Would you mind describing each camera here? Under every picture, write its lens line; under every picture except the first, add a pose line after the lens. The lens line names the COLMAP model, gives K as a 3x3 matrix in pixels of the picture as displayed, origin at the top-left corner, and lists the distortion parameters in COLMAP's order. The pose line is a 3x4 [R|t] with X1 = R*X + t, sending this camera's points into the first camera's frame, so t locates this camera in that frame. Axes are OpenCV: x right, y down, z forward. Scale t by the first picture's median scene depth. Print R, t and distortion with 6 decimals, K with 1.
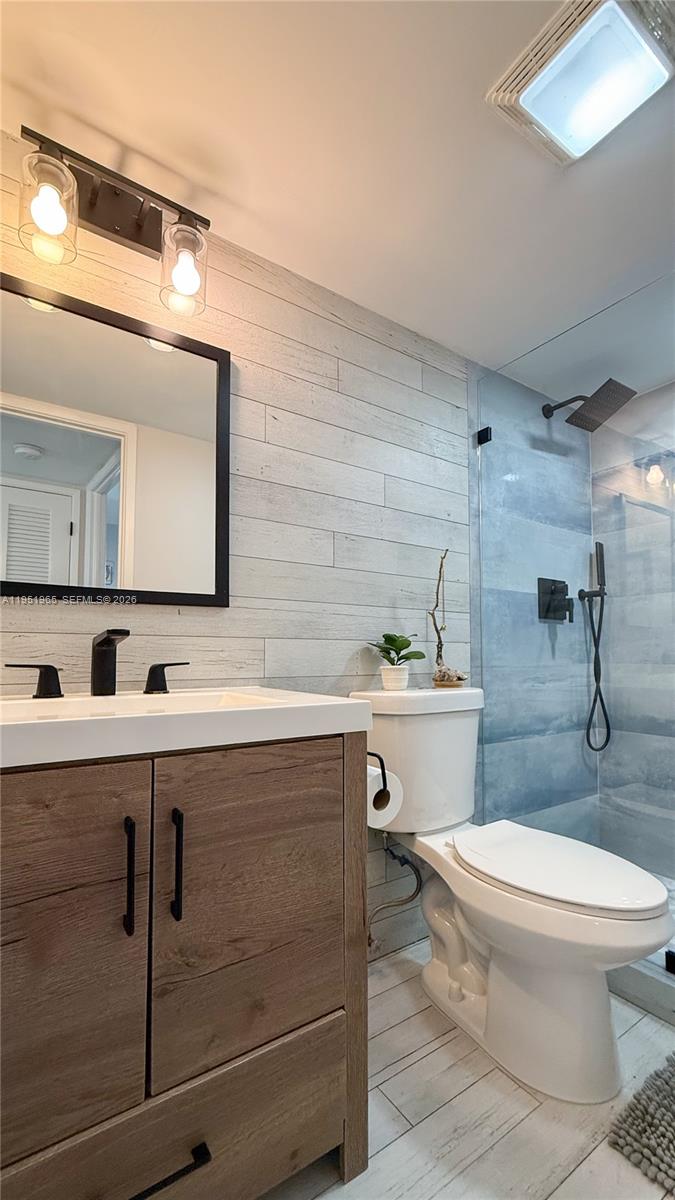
lens RADIAL K [[498.7, 0, 261.5], [0, 498.7, 642.9], [0, 0, 1]] dist [-0.007695, 0.000910]
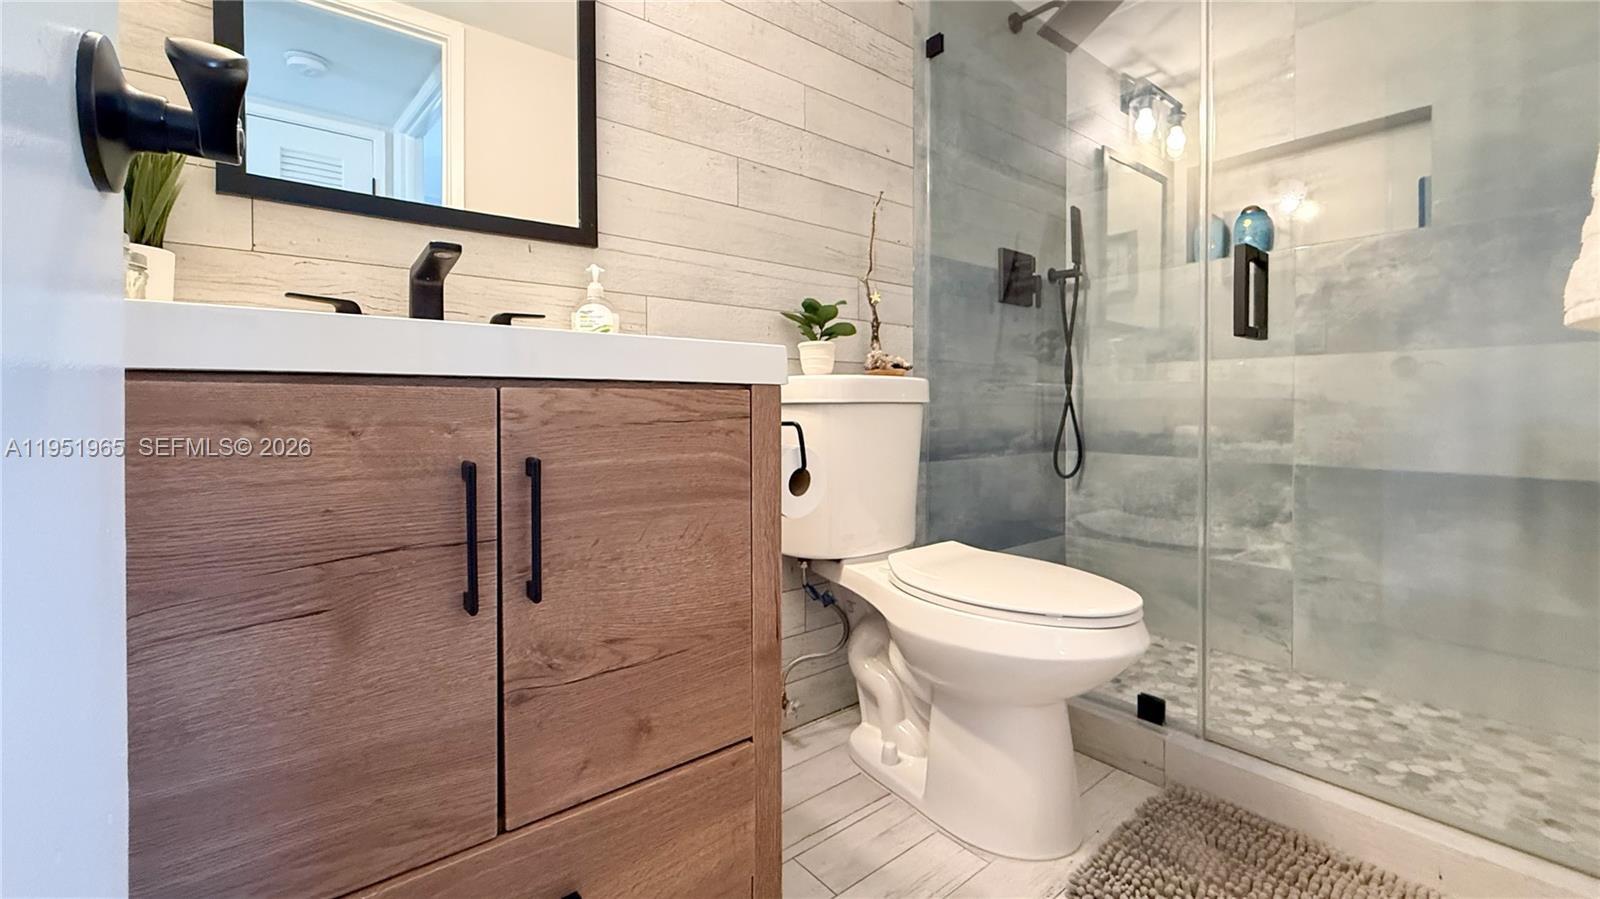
lens RADIAL K [[665.0, 0, 698.4], [0, 665.0, 433.6], [0, 0, 1]] dist [-0.007695, 0.000910]
pose [[0.996474, -0.010985, 0.083182, -0.001616], [0.006033, 0.998207, 0.059548, 0.149968], [-0.083687, -0.058836, 0.994754, -0.012609]]
